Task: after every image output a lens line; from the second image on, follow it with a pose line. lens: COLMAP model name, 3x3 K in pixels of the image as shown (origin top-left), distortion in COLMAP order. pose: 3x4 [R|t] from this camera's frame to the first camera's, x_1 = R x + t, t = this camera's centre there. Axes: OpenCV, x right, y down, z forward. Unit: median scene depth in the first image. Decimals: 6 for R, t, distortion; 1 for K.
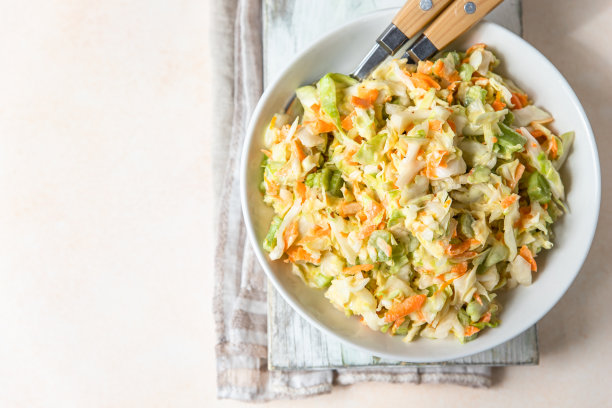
lens RADIAL K [[1025.4, 0, 306.0], [0, 1025.4, 204.0], [0, 0, 1]] dist [-0.006181, -0.094074]
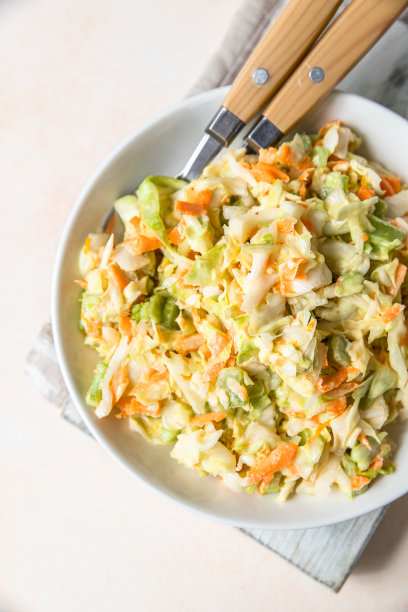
lens RADIAL K [[795.9, 0, 204.0], [0, 795.9, 306.0], [0, 0, 1]] dist [-0.019783, -0.017847]
pose [[0.994081, -0.103224, -0.033876, 0.076793], [0.103244, 0.994655, -0.001175, -0.022128], [0.033816, -0.002330, 0.999425, 0.385912]]
